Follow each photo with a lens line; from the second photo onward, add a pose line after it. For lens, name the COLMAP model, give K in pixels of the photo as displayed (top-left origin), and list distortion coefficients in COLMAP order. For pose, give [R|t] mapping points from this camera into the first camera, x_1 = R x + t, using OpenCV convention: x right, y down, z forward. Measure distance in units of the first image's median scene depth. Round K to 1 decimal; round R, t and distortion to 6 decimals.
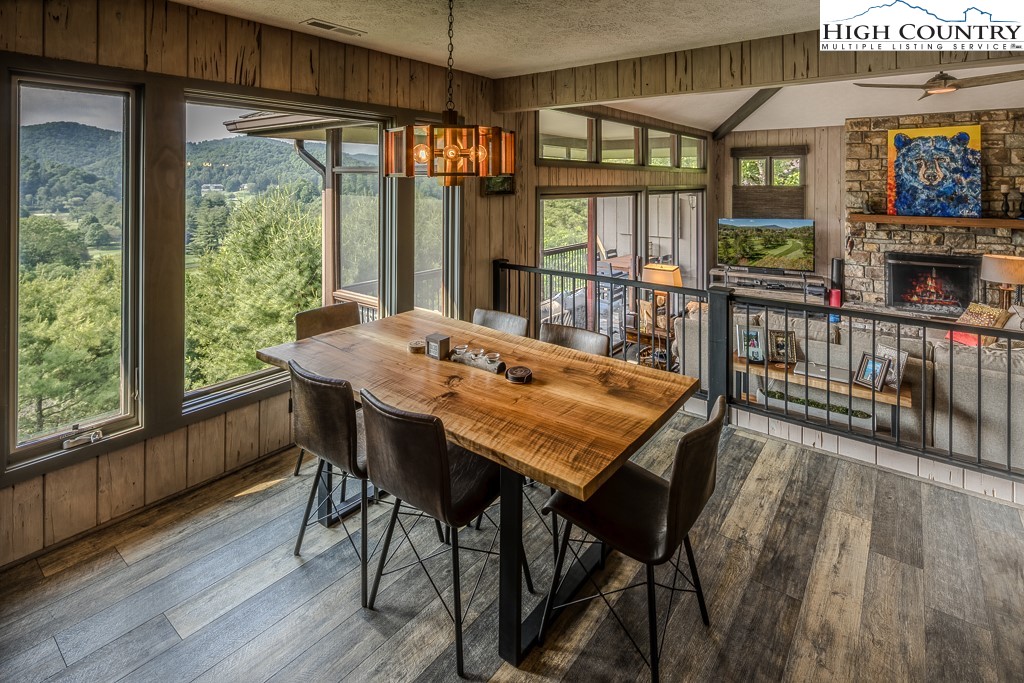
lens RADIAL K [[501.4, 0, 501.5], [0, 501.4, 178.9], [0, 0, 1]] dist [0.011939, -0.007499]
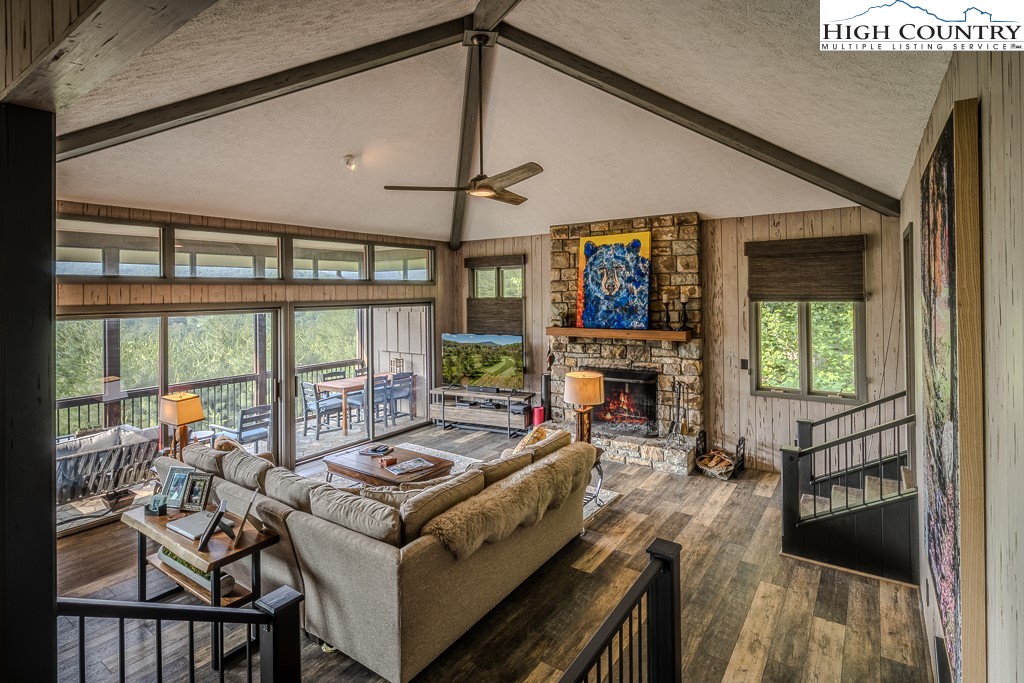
lens RADIAL K [[501.4, 0, 496.0], [0, 501.4, 285.5], [0, 0, 1]] dist [0.011939, -0.007499]
pose [[0.998268, -0.014173, 0.057091, 0.561242], [0.014793, 0.999836, -0.010443, 0.000436], [-0.056933, 0.011269, 0.998314, 0.070709]]
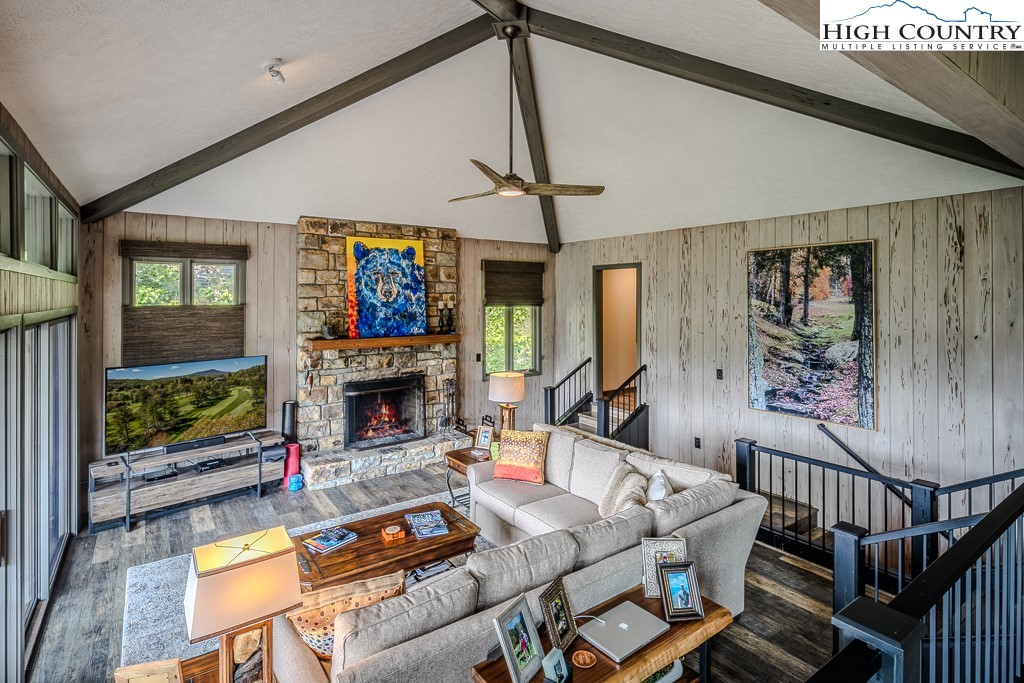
lens RADIAL K [[514.6, 0, 518.9], [0, 514.6, 293.1], [0, 0, 1]] dist [0.003175, -0.000369]
pose [[0.279420, 0.002530, 0.960166, 0.031996], [-0.003630, 0.999992, -0.001578, -0.002962], [-0.960162, -0.003044, 0.279427, 0.495590]]
